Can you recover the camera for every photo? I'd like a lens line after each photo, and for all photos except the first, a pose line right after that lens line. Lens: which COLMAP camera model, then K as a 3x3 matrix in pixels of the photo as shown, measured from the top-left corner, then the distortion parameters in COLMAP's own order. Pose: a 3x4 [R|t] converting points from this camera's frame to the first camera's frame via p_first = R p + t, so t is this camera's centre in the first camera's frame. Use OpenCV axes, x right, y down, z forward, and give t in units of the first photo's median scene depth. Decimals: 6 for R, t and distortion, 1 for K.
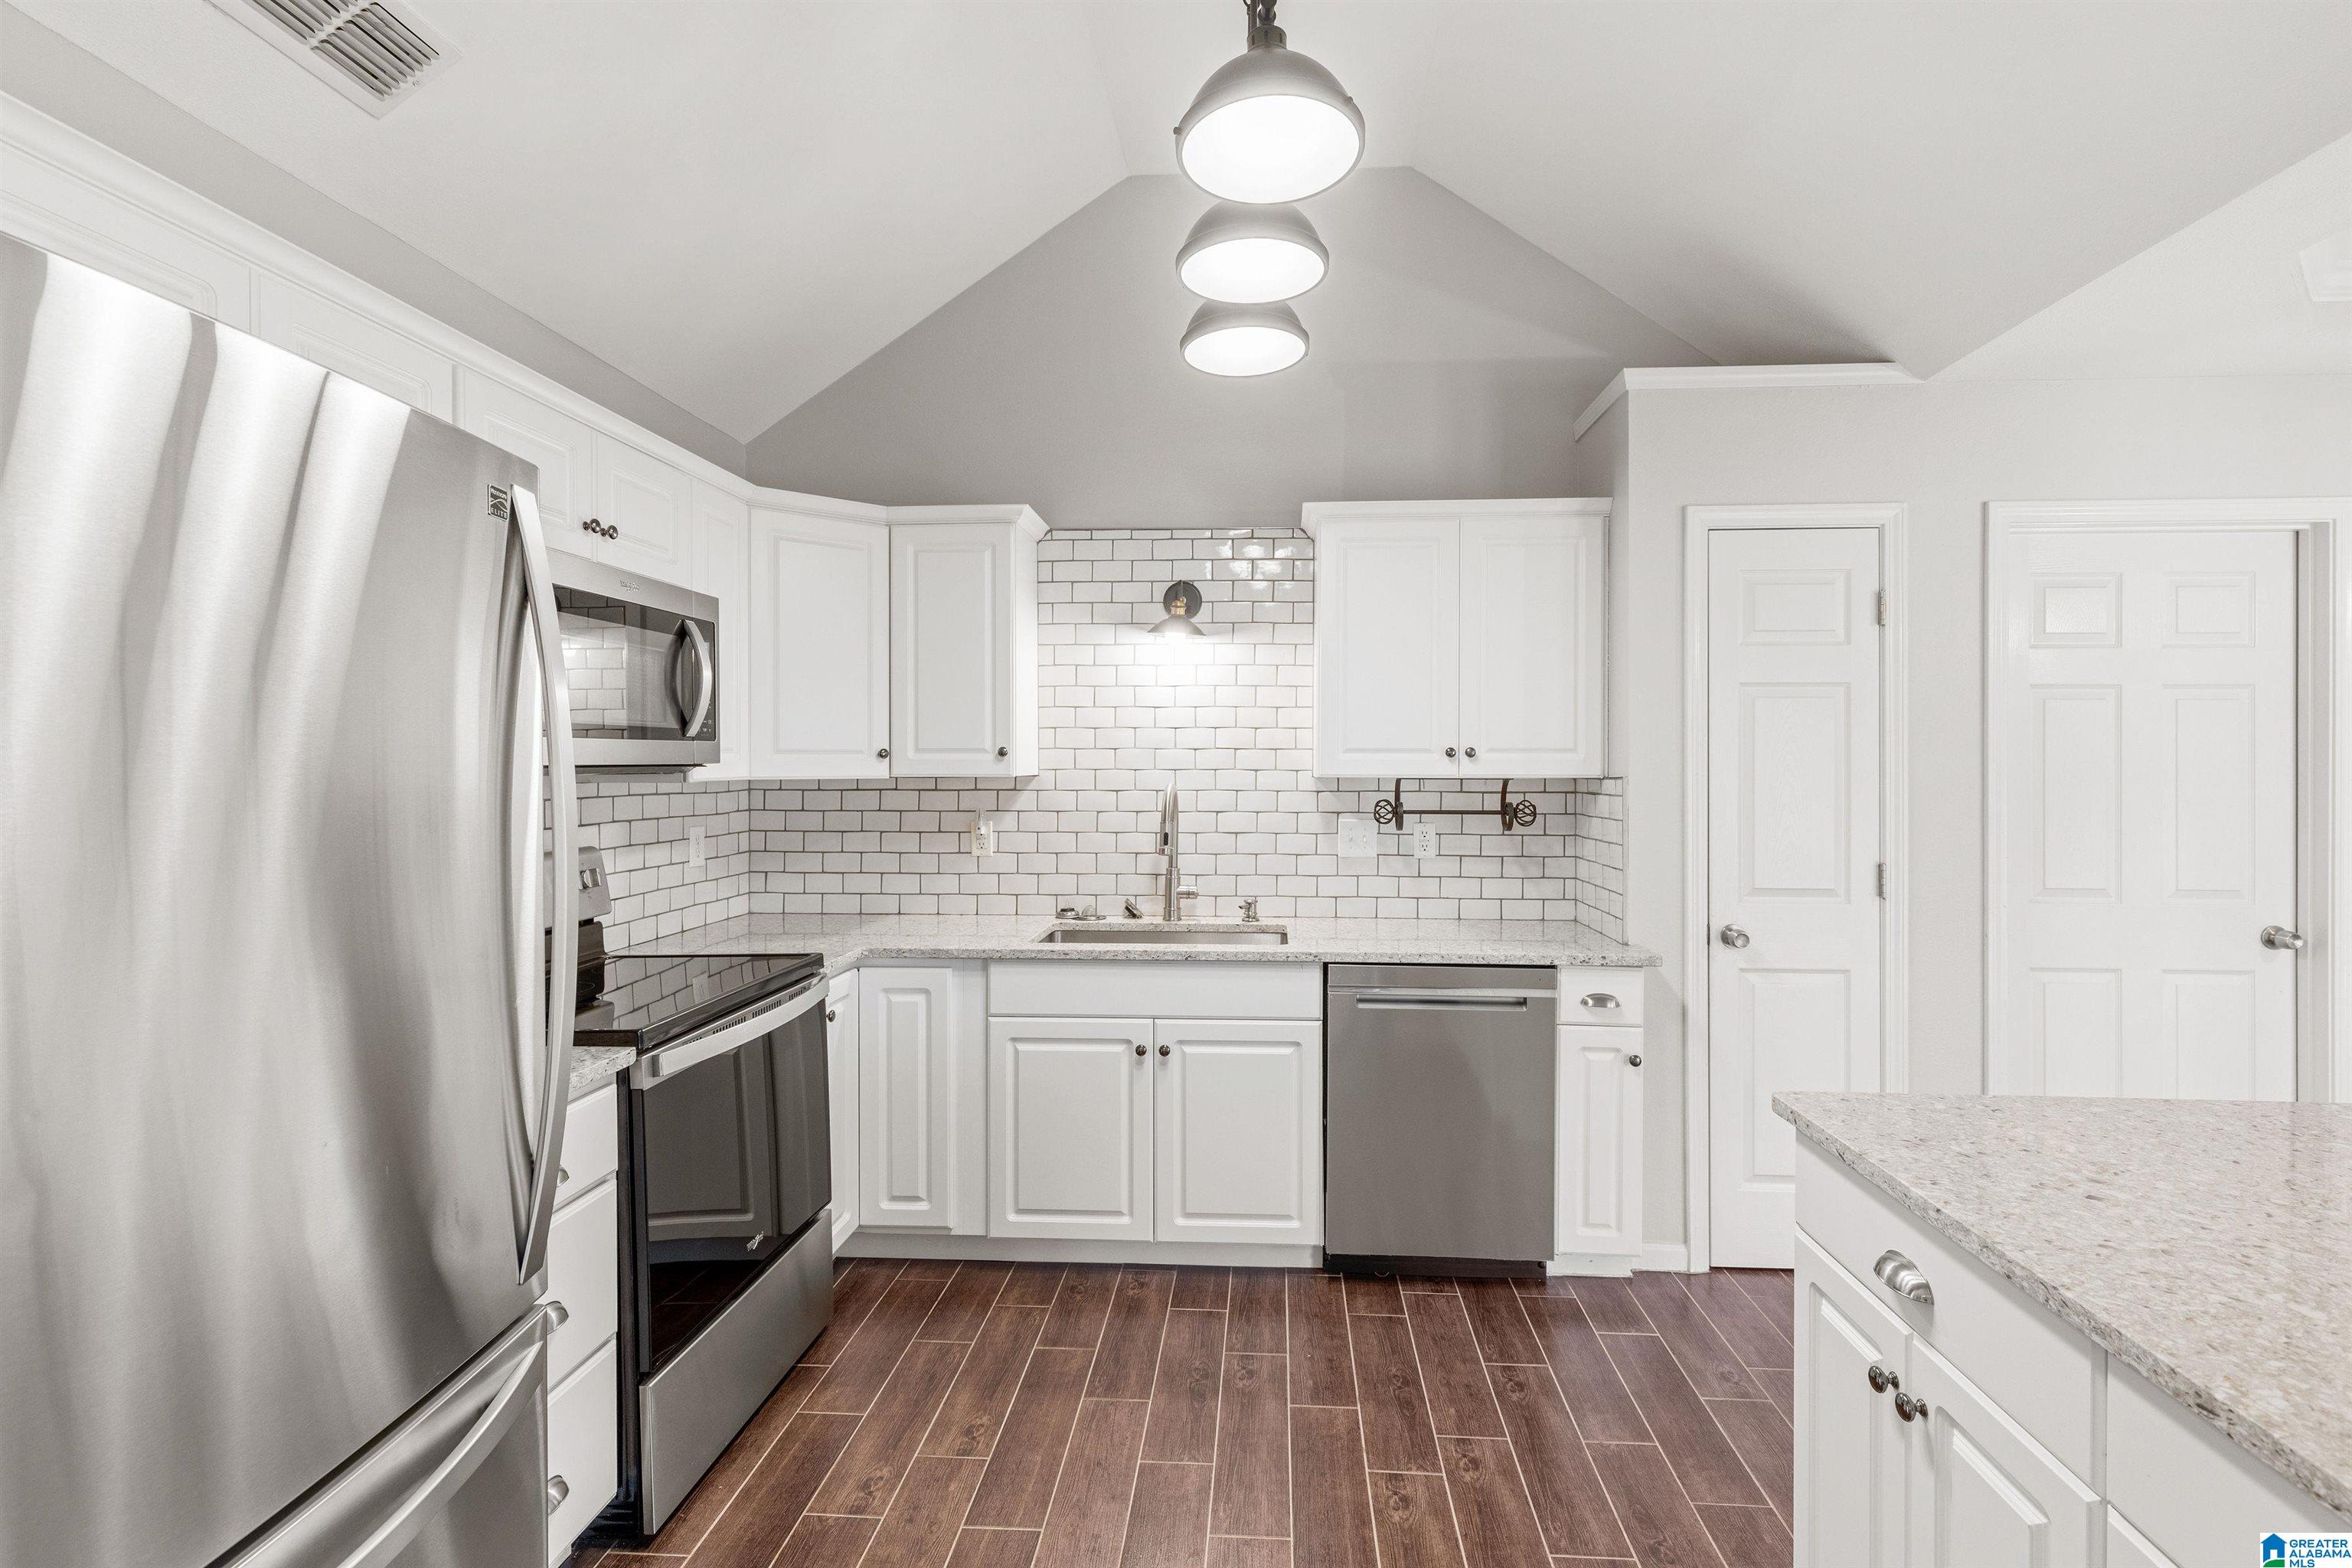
lens RADIAL K [[1083.8, 0, 1237.2], [0, 1083.8, 763.3], [0, 0, 1]] dist [0.010744, -0.002116]
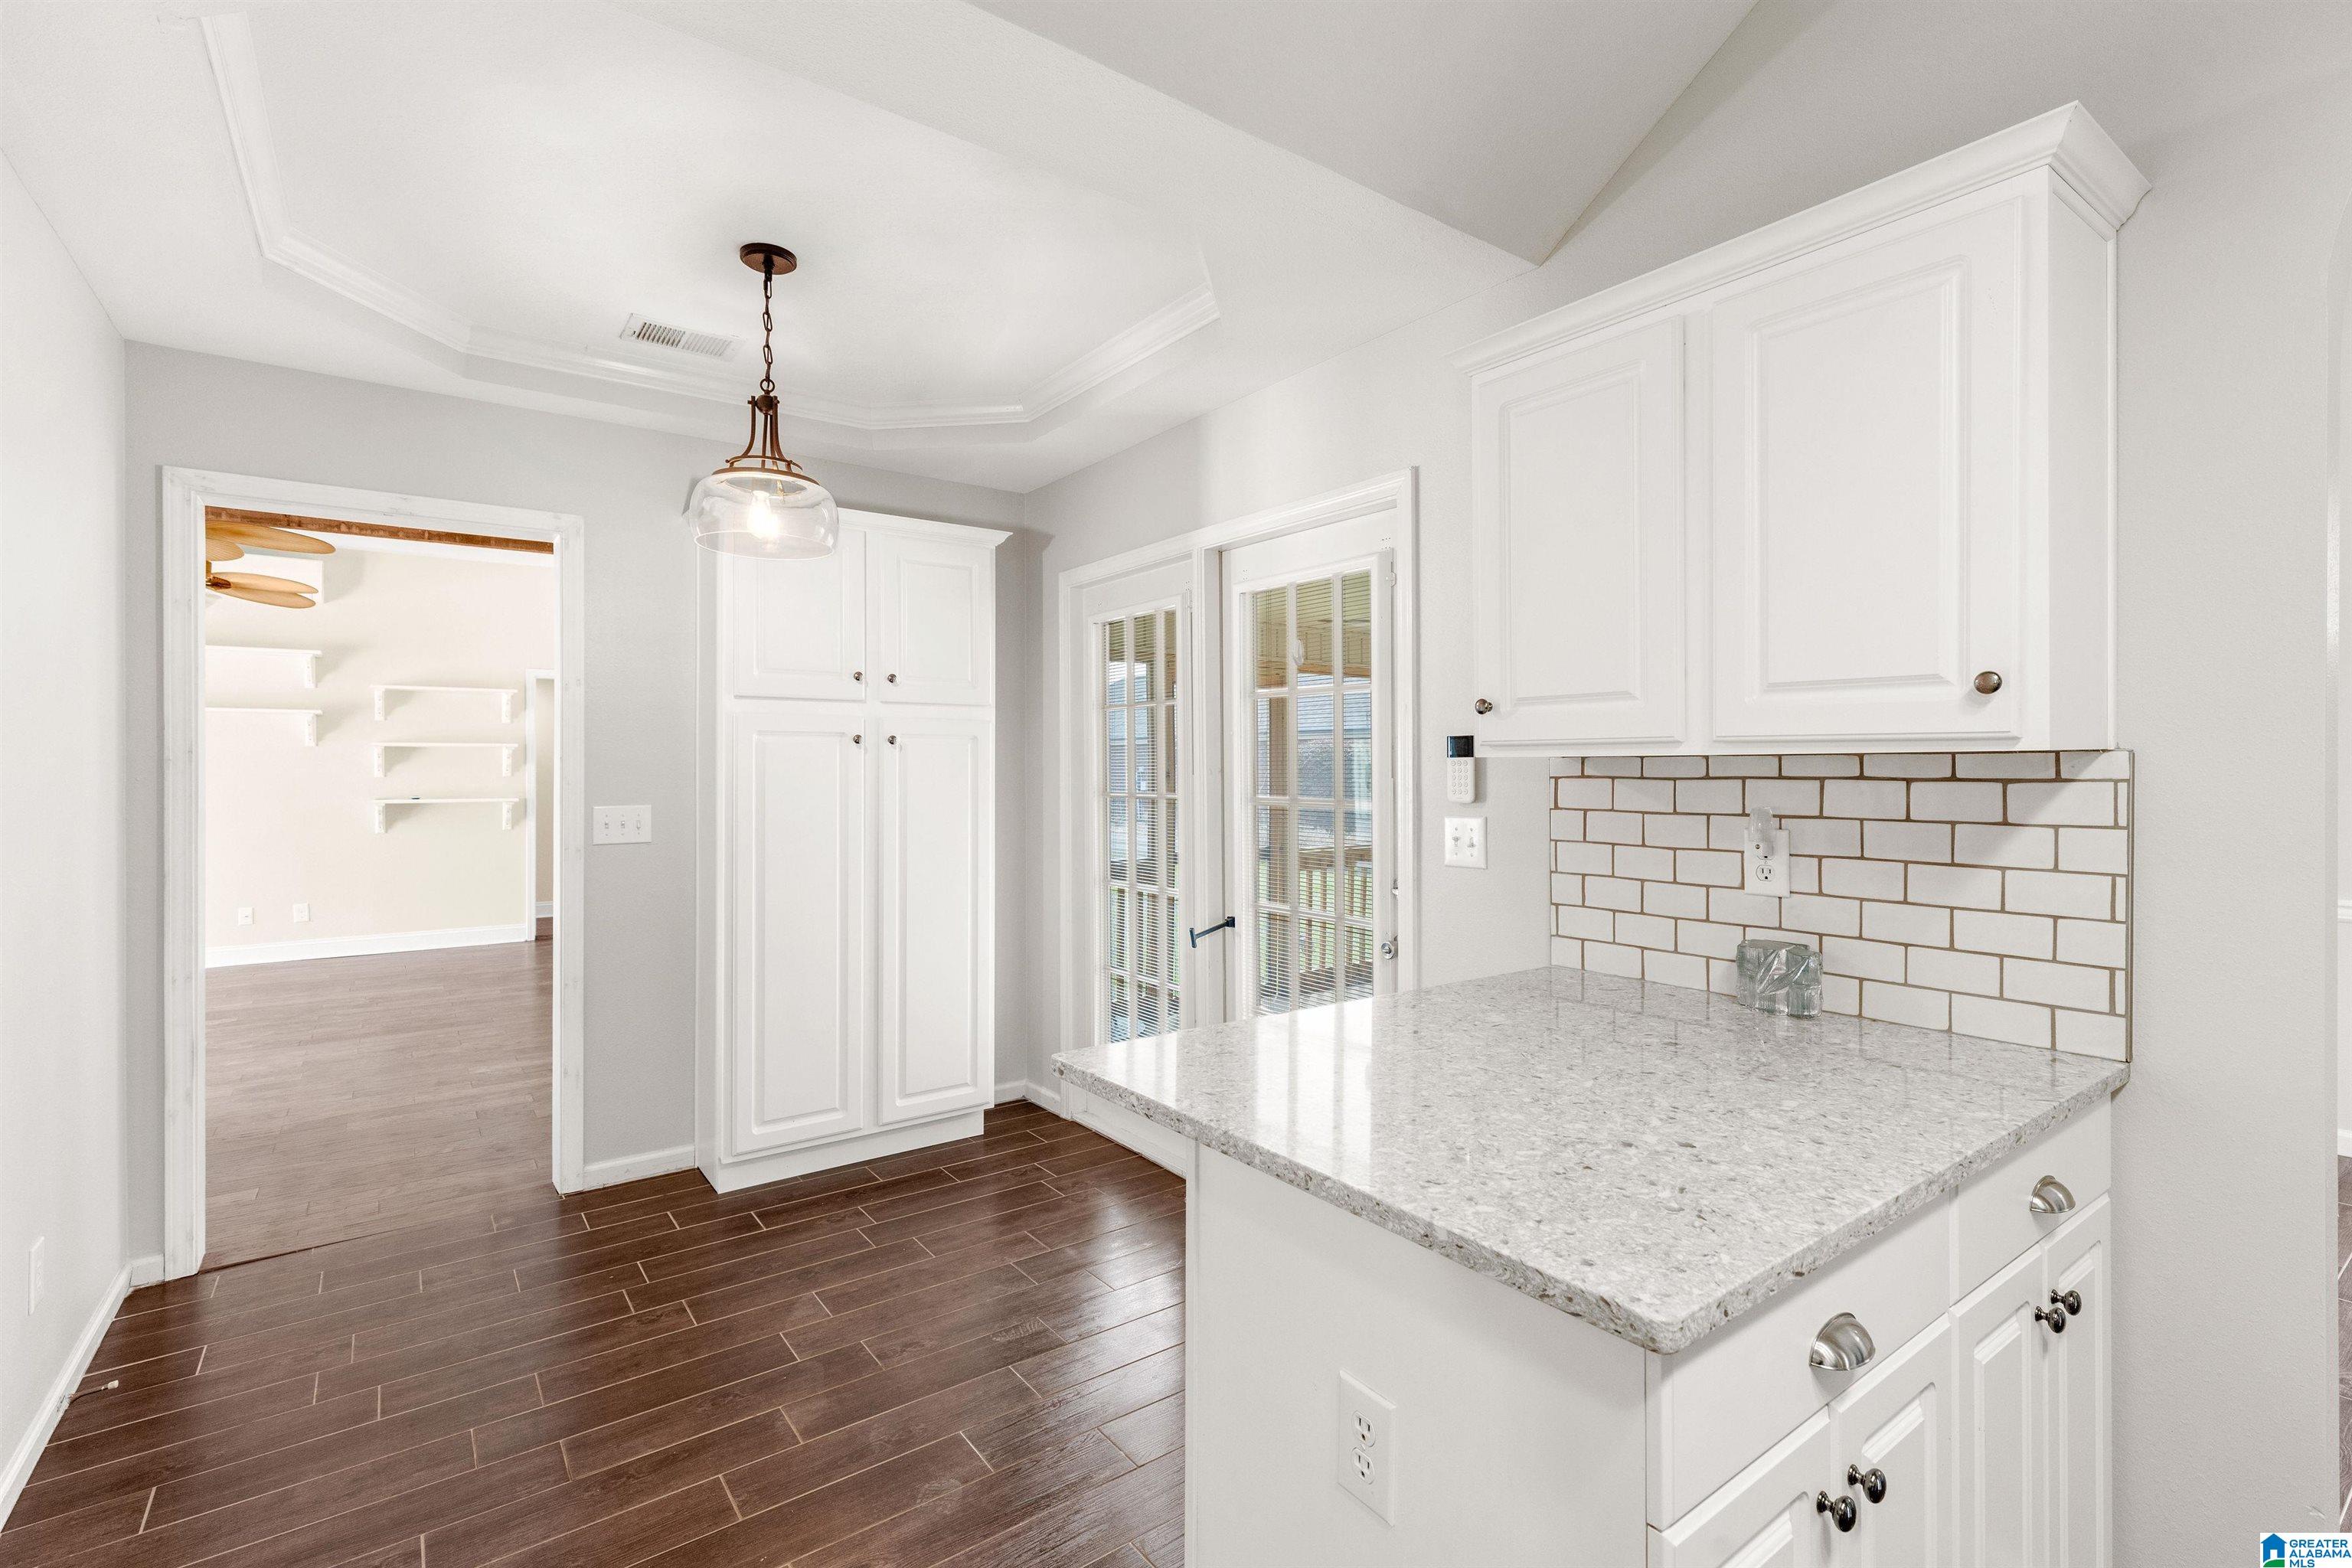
lens RADIAL K [[1083.8, 0, 1184.4], [0, 1083.8, 767.7], [0, 0, 1]] dist [0.010744, -0.002116]
pose [[-0.626366, -0.001478, 0.779528, 0.128865], [0.004482, 0.999975, 0.005497, 0.022790], [-0.779516, 0.006937, -0.626344, 0.807877]]
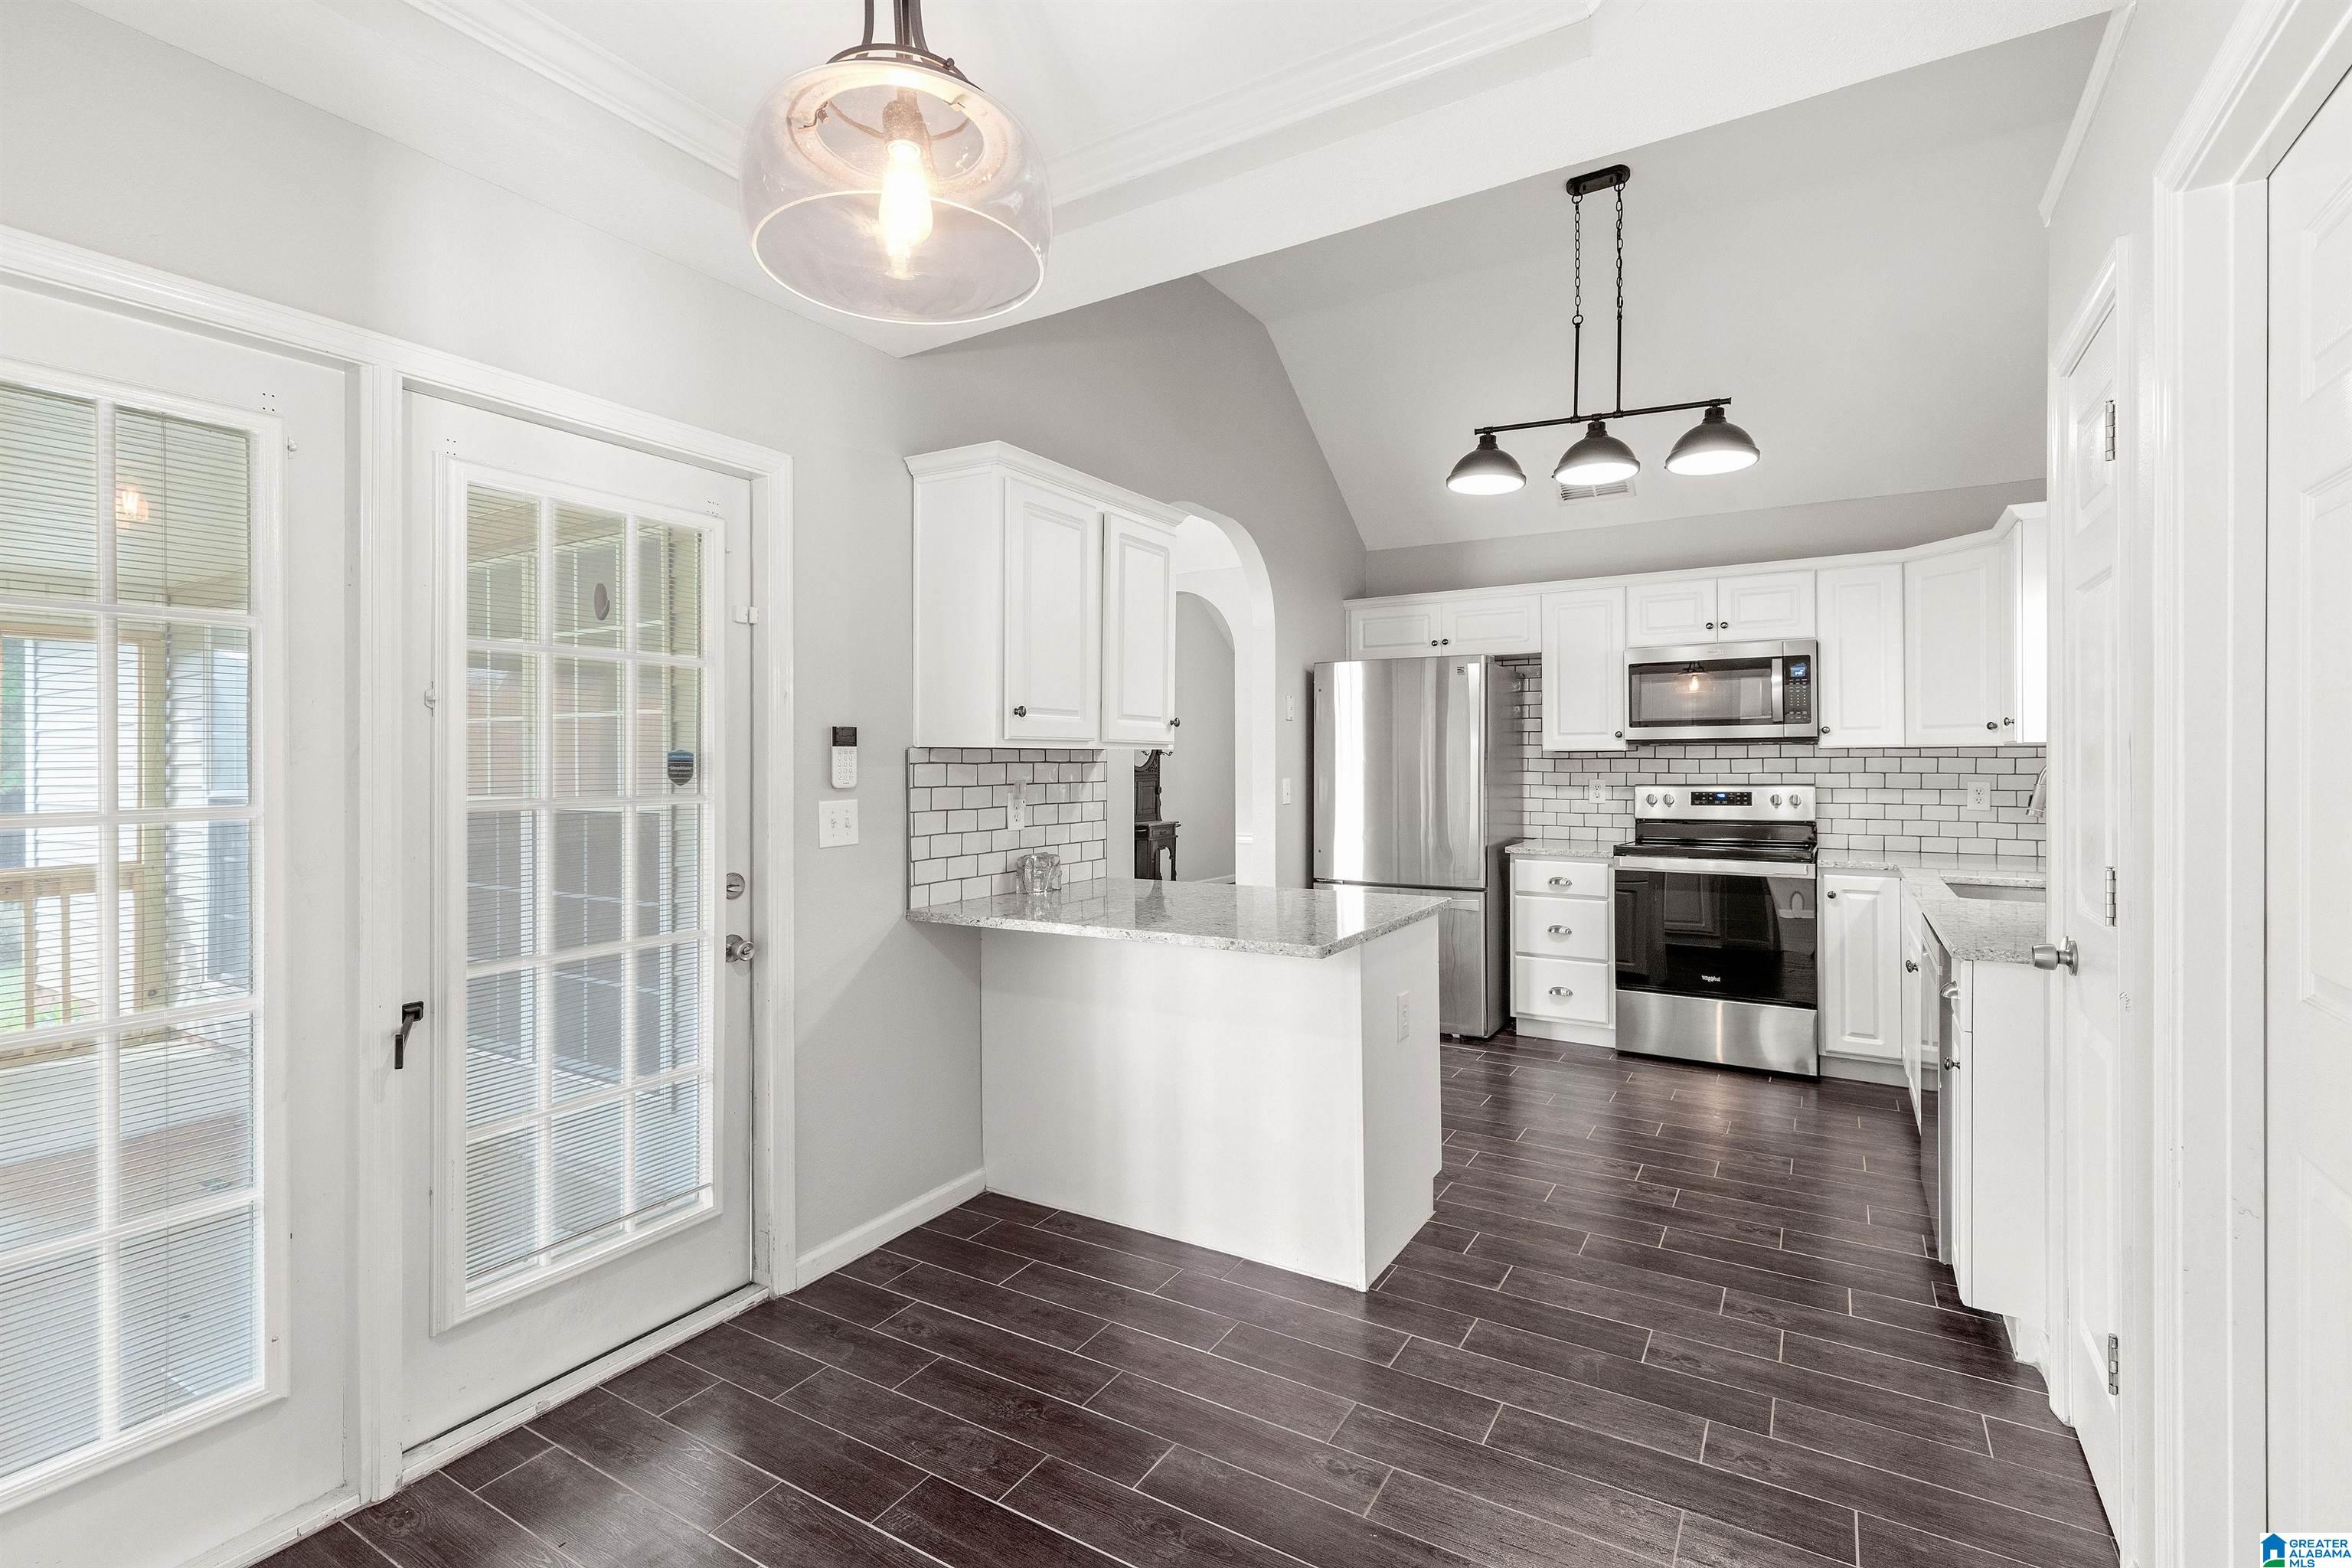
lens RADIAL K [[1083.8, 0, 1165.3], [0, 1083.8, 754.6], [0, 0, 1]] dist [0.010744, -0.002116]
pose [[-0.487753, -0.004652, -0.872969, 1.301653], [0.000543, 0.999984, -0.005633, 0.032365], [0.872982, -0.003222, -0.487743, 0.809435]]
